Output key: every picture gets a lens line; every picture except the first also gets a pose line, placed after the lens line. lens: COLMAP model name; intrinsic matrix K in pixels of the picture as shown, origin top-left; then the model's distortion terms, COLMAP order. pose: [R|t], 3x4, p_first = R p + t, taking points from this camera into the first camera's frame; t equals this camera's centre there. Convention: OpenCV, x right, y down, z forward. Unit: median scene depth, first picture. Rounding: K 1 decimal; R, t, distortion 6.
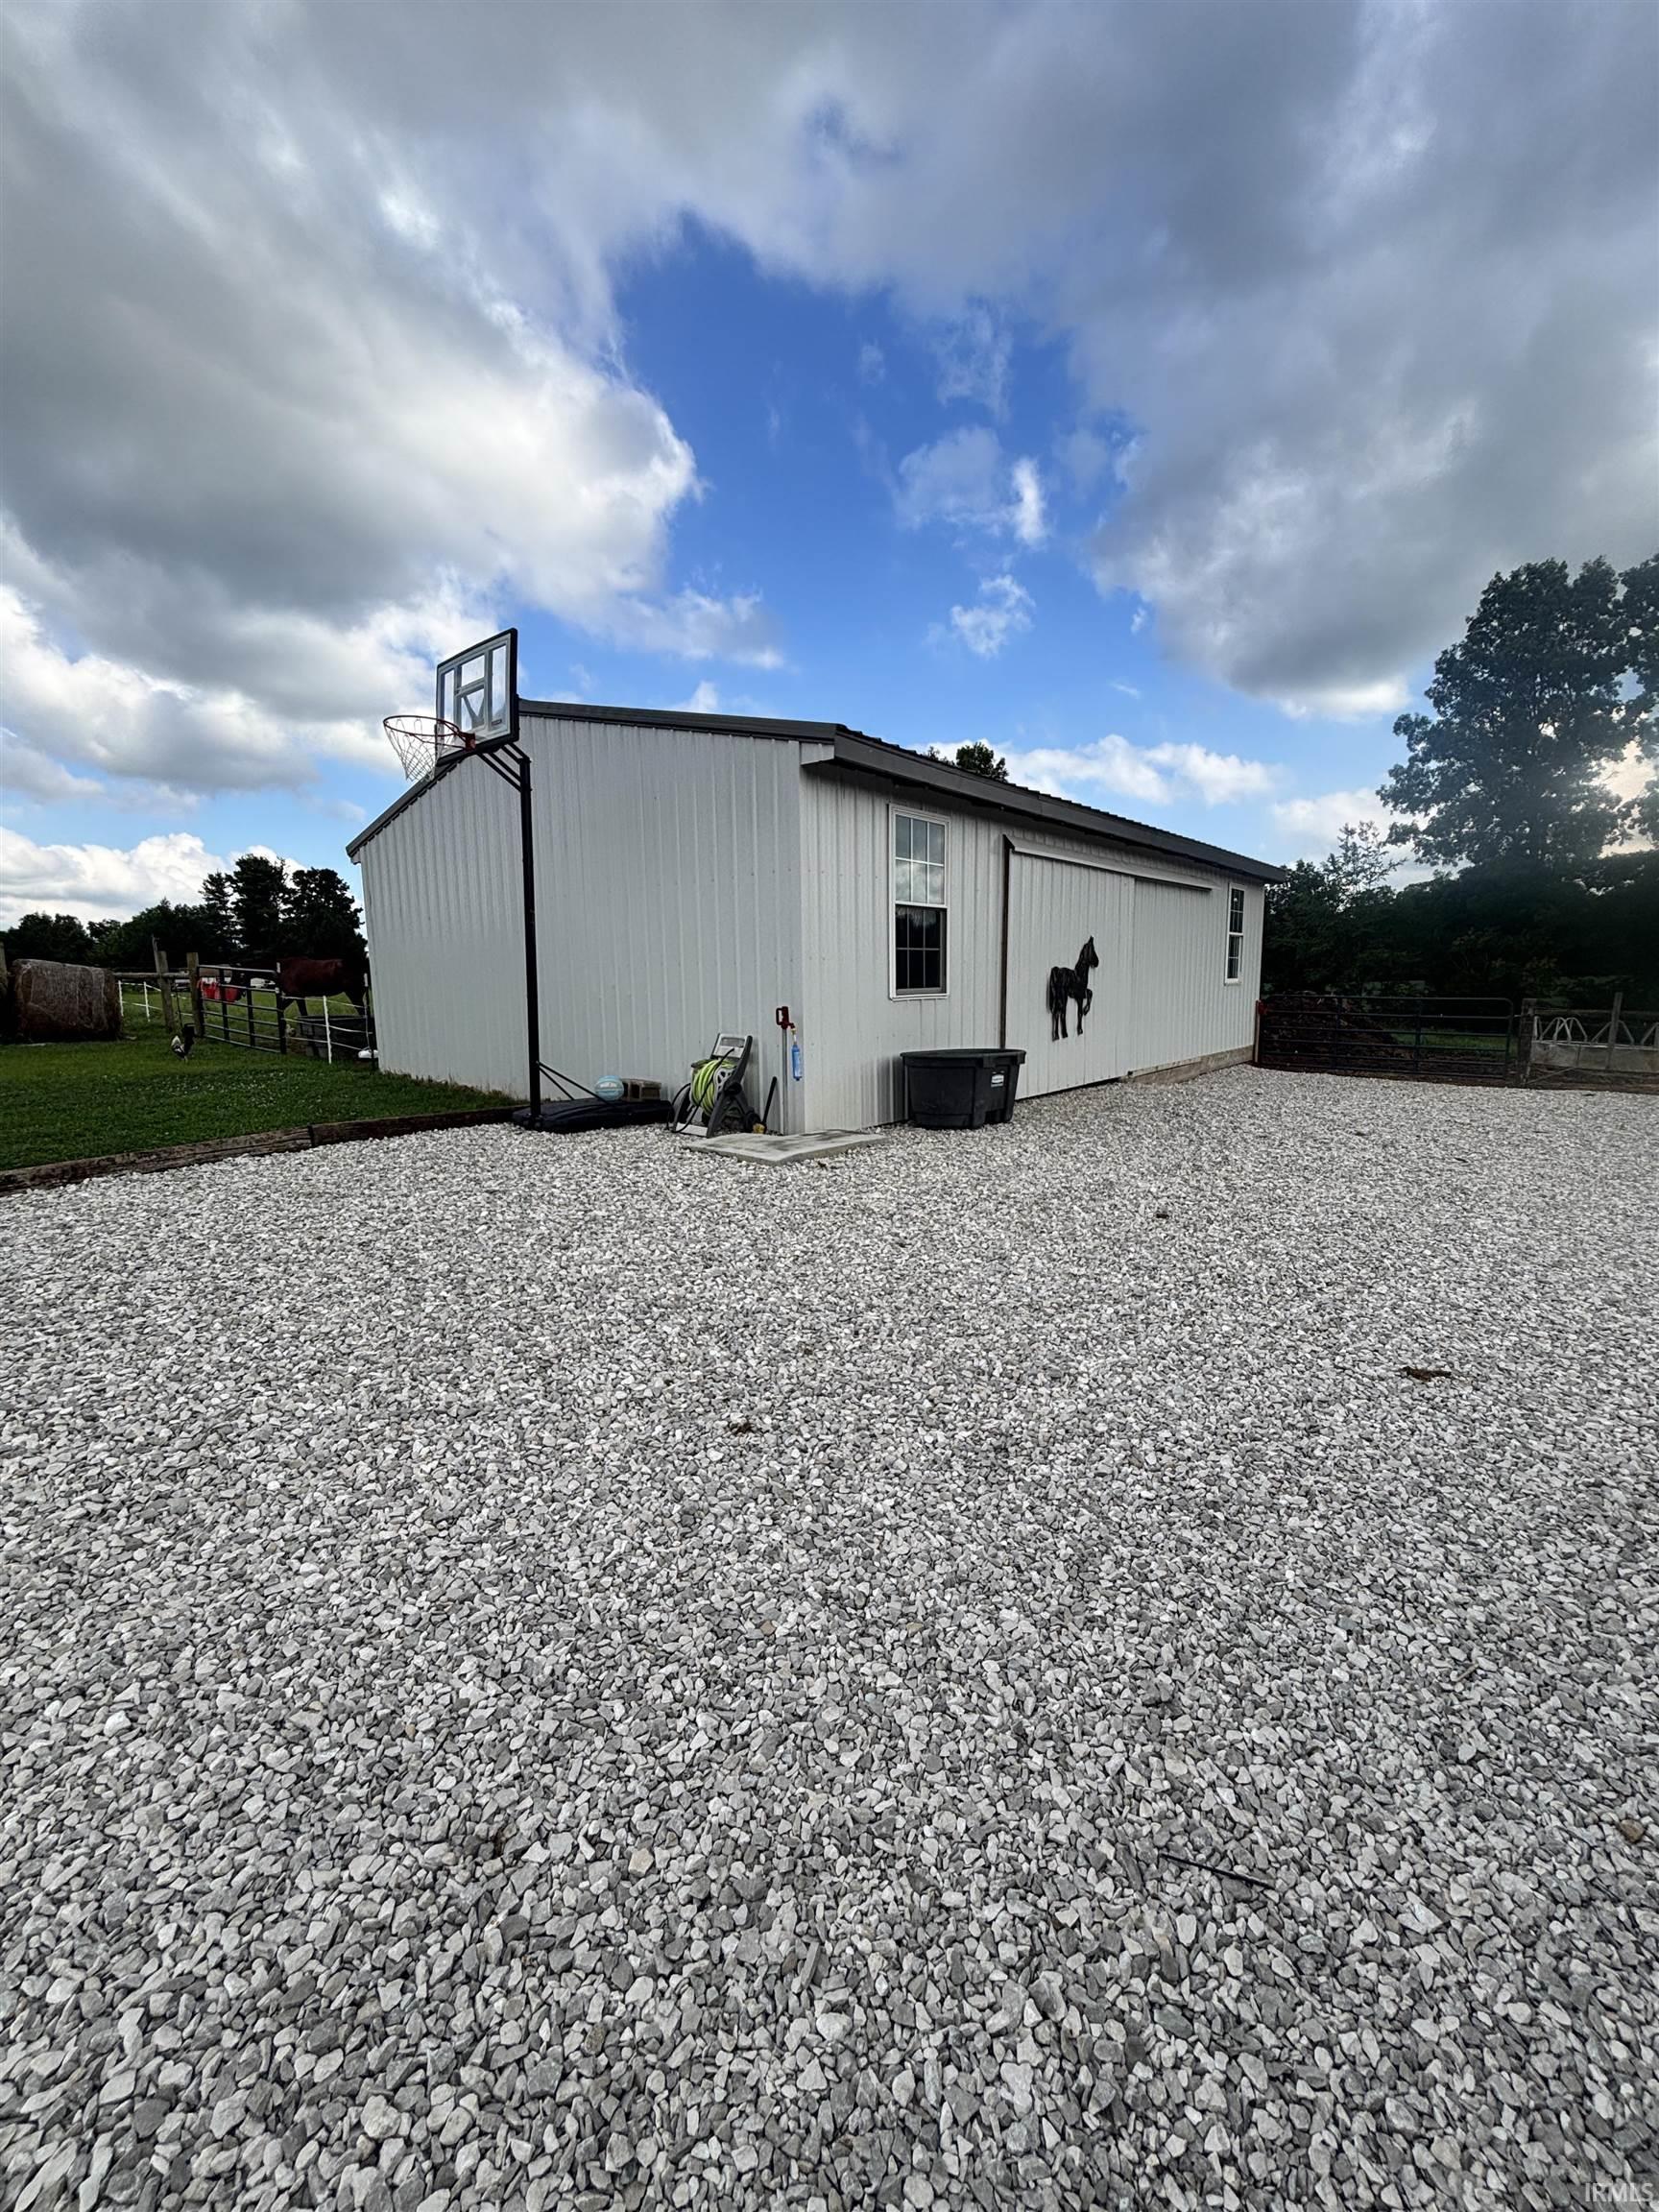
lens RADIAL K [[895.2, 0, 829.5], [0, 895.2, 1106.0], [0, 0, 1]] dist [-0.005063, 0.005264]
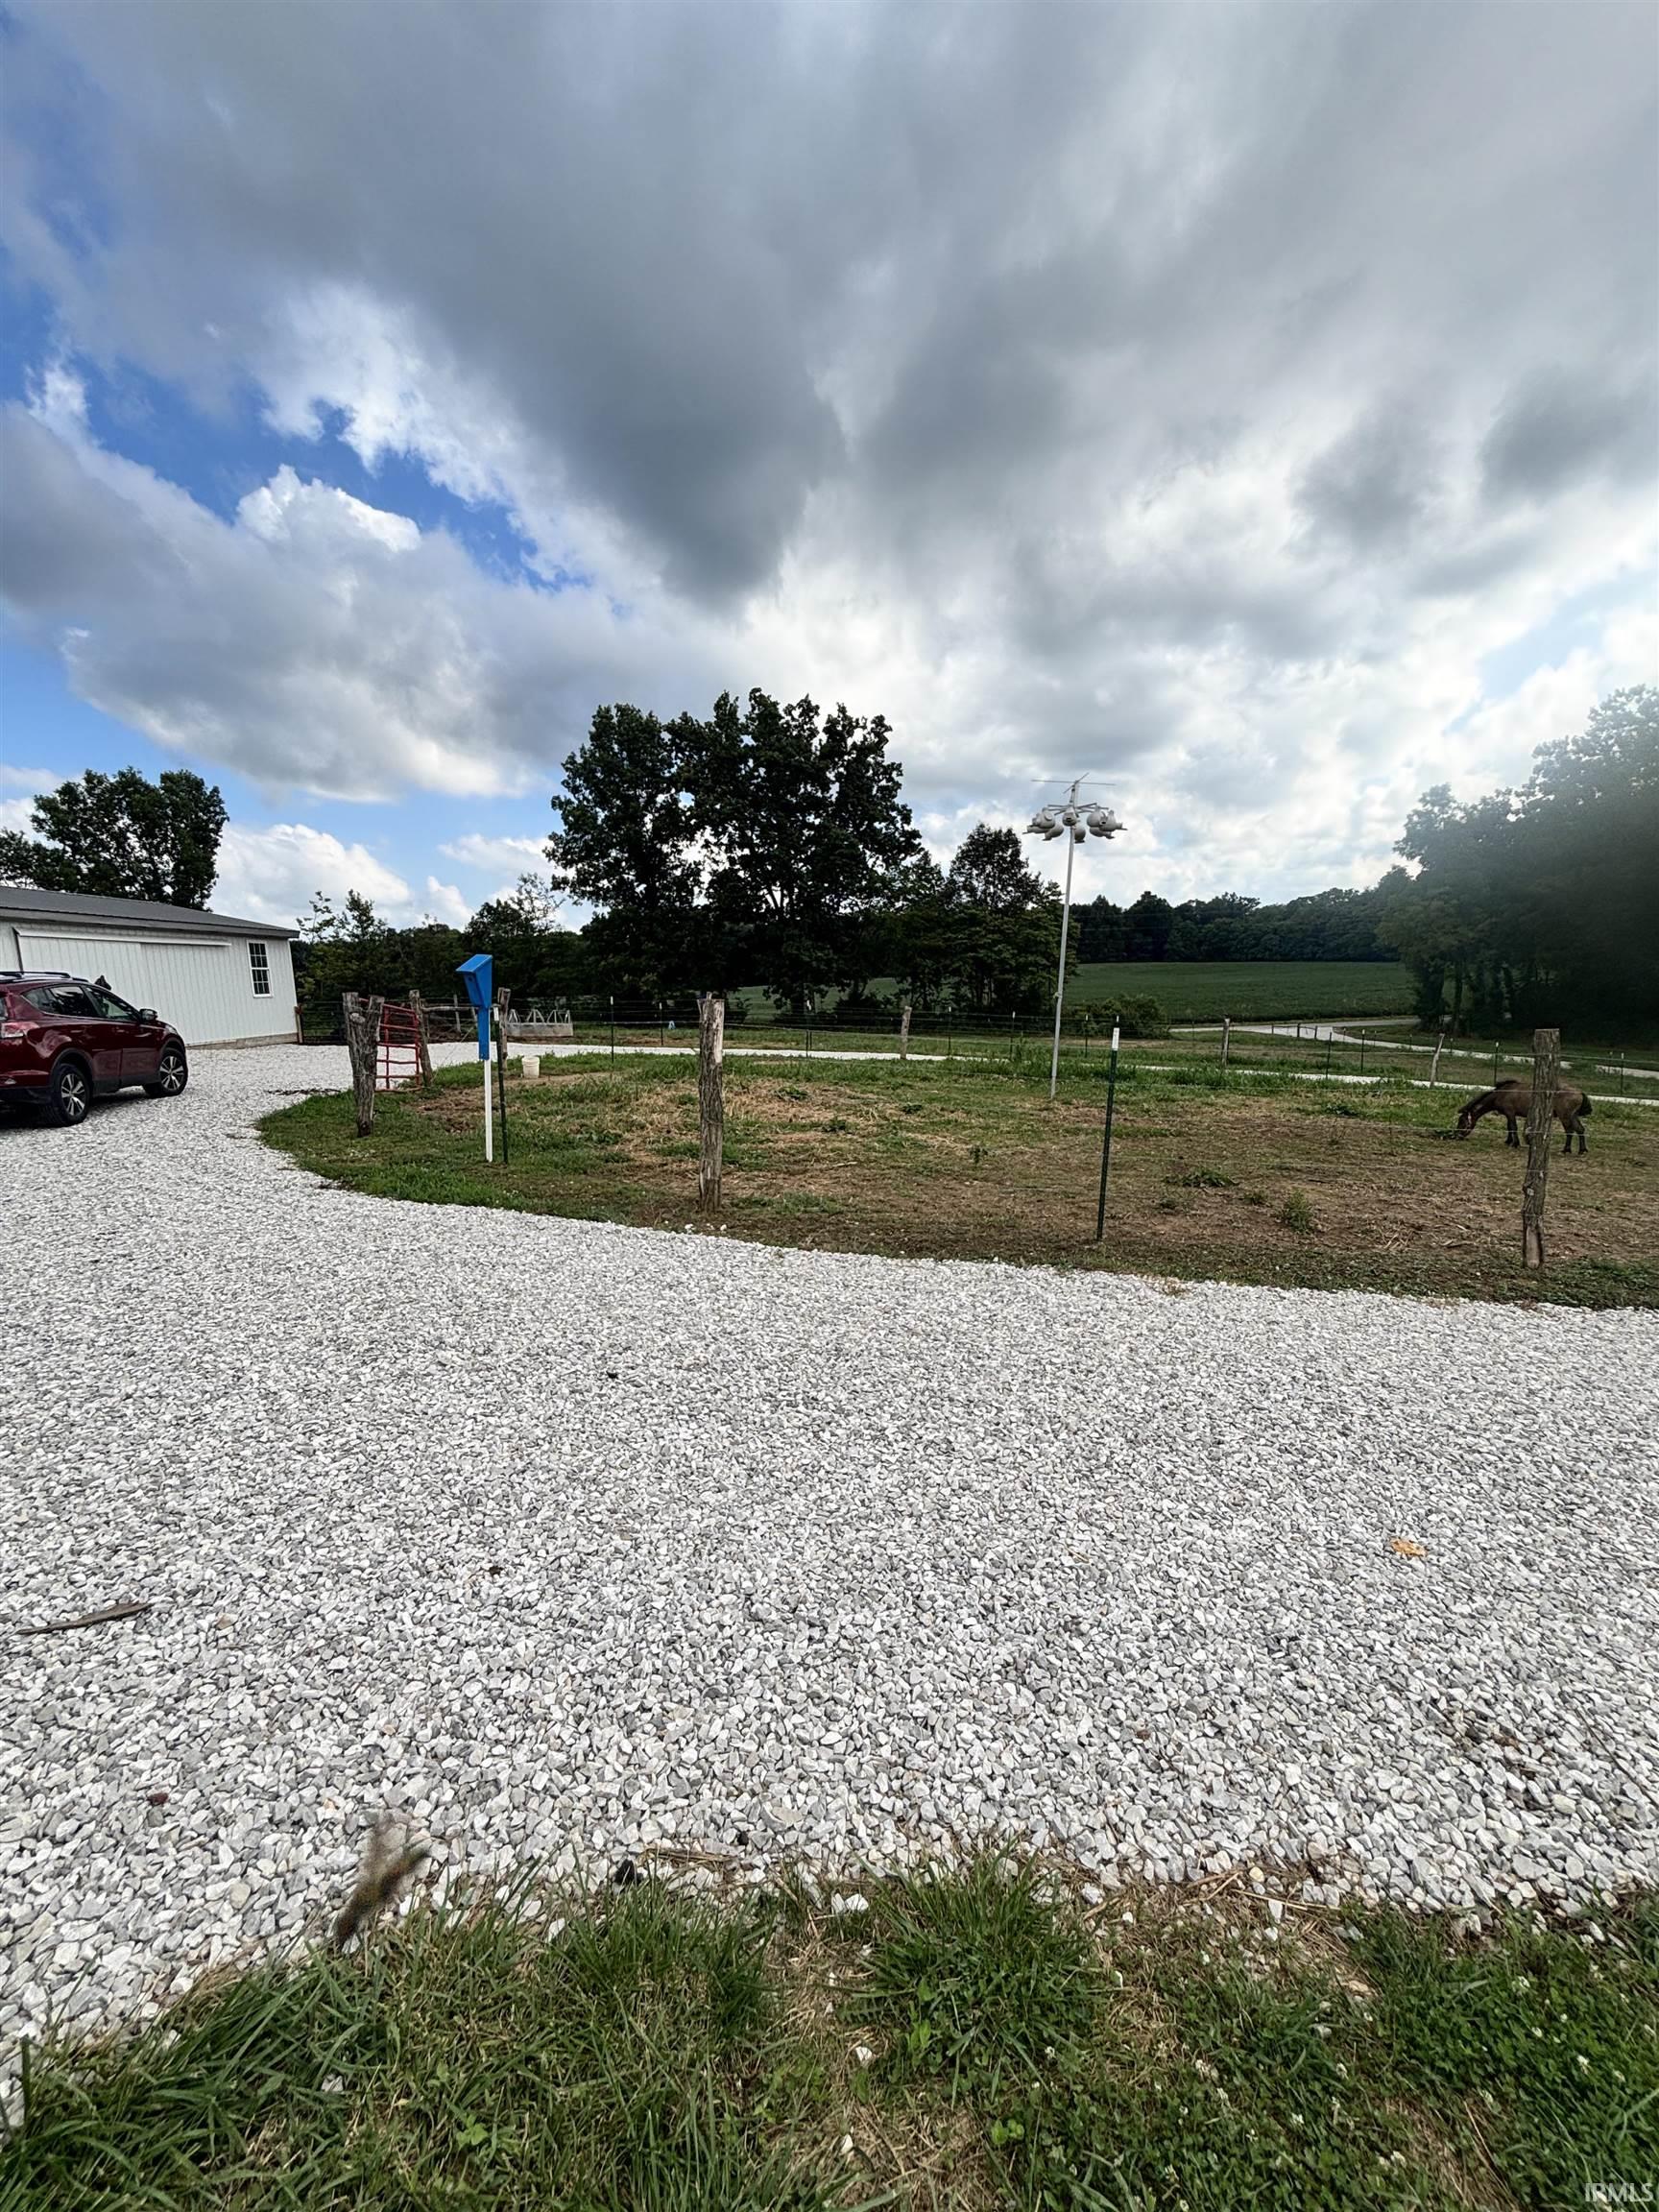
lens RADIAL K [[882.3, 0, 822.1], [0, 882.3, 1113.3], [0, 0, 1]] dist [-0.001671, 0.002777]
pose [[0.765784, -0.109297, 0.633743, 0.173447], [0.110641, 0.993149, 0.037588, 0.143547], [-0.633509, 0.041334, 0.772630, -1.026203]]
